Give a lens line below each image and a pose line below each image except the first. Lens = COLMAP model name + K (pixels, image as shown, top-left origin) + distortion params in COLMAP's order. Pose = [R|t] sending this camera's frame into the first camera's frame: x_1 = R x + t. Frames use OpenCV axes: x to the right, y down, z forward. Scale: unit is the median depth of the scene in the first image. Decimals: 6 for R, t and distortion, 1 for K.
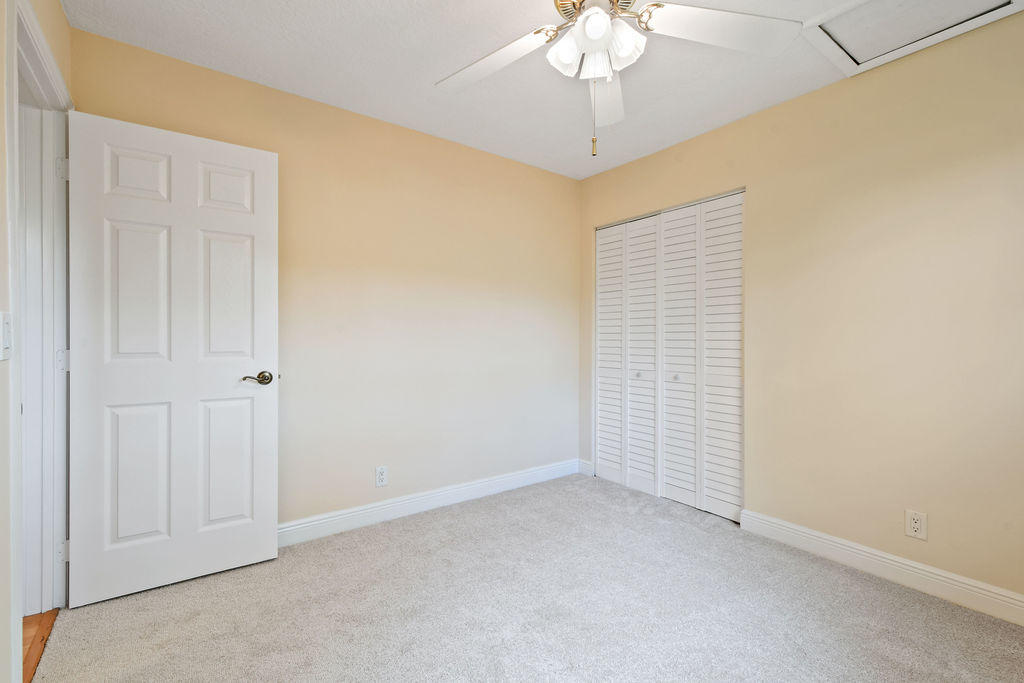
lens RADIAL K [[466.2, 0, 509.4], [0, 466.2, 337.3], [0, 0, 1]] dist [0.006276, -0.001152]
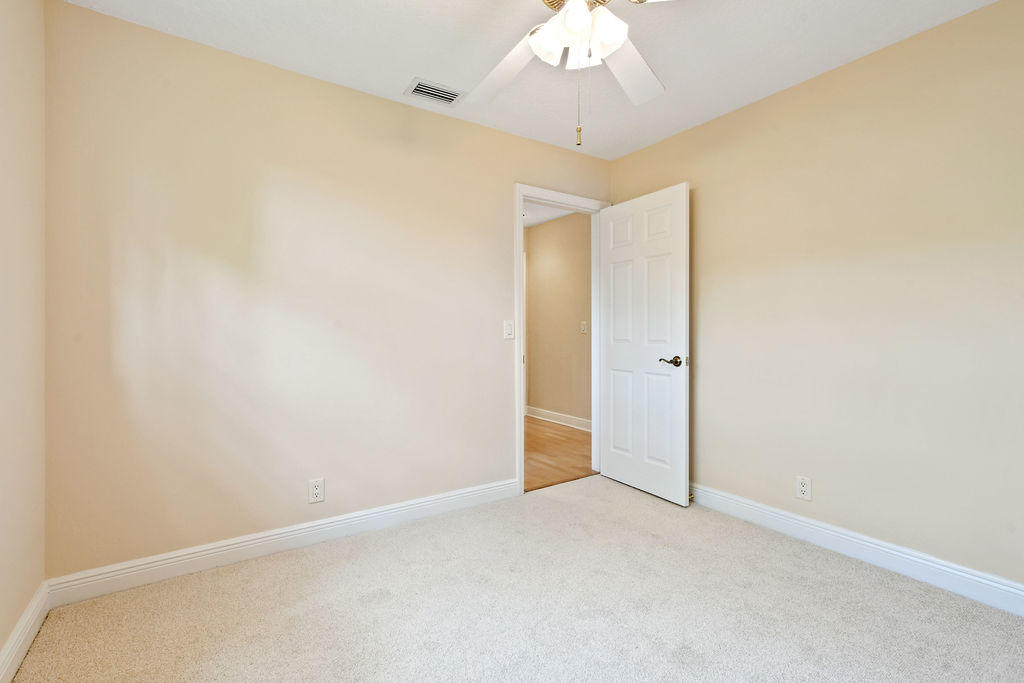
lens RADIAL K [[466.2, 0, 513.0], [0, 466.2, 338.7], [0, 0, 1]] dist [0.006276, -0.001152]
pose [[-0.038906, 0.013946, -0.999146, 0.627315], [-0.012300, 0.999820, 0.014434, 0.009118], [0.999167, 0.012851, -0.038728, 0.483161]]
